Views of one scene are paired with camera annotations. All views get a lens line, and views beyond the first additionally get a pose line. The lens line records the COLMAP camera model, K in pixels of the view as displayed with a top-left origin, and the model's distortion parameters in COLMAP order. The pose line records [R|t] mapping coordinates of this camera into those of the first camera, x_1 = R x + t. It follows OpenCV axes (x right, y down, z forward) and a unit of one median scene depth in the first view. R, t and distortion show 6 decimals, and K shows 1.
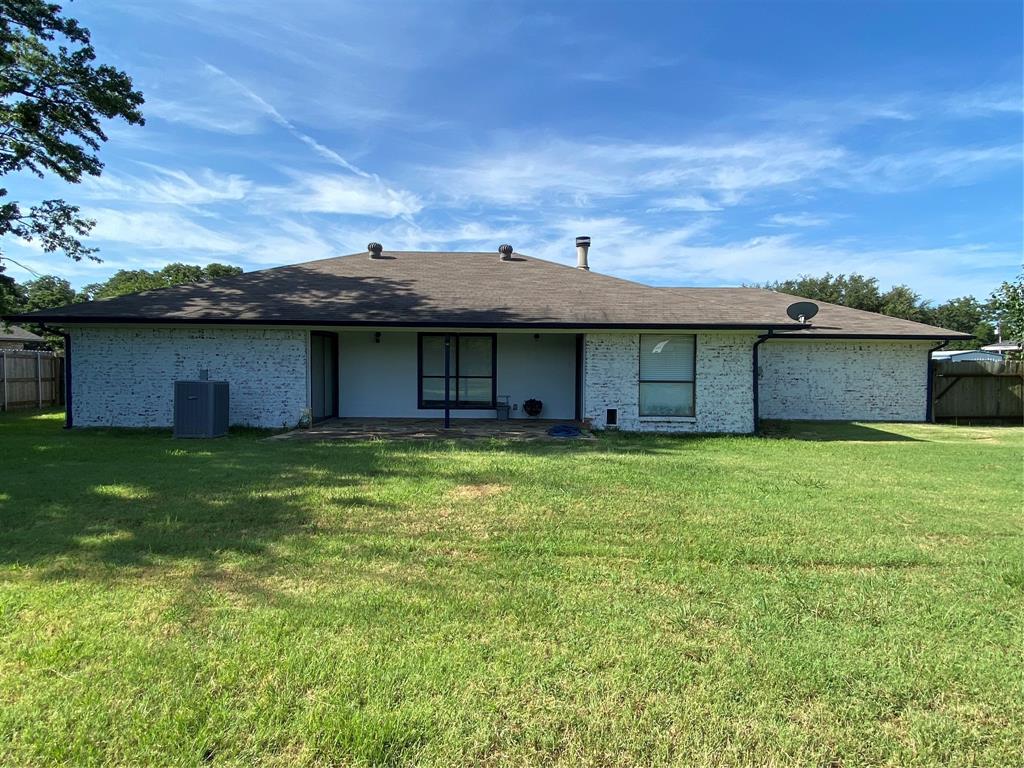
lens RADIAL K [[607.5, 0, 512.2], [0, 607.5, 379.6], [0, 0, 1]] dist [0.022944, 0.000370]
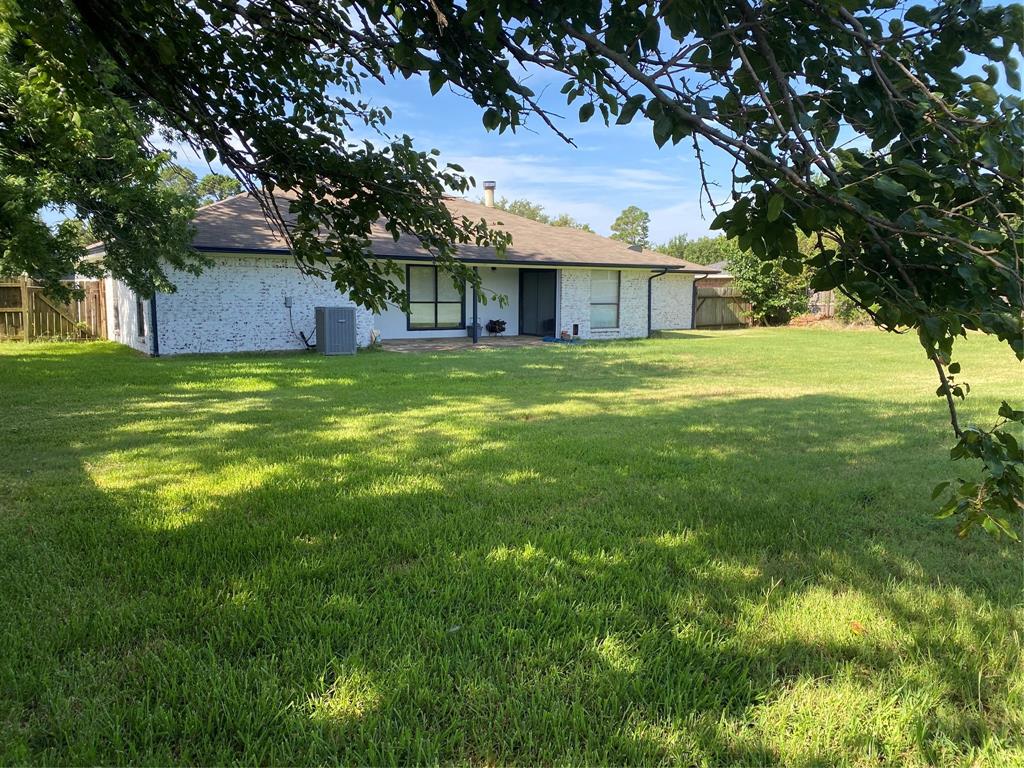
lens RADIAL K [[776.7, 0, 511.7], [0, 776.7, 388.5], [0, 0, 1]] dist [0.130767, 0.000204]
pose [[0.818084, -0.074512, 0.570251, -0.981875], [0.014827, 0.993974, 0.108607, -0.000543], [-0.574907, -0.080394, 0.814260, -0.379919]]
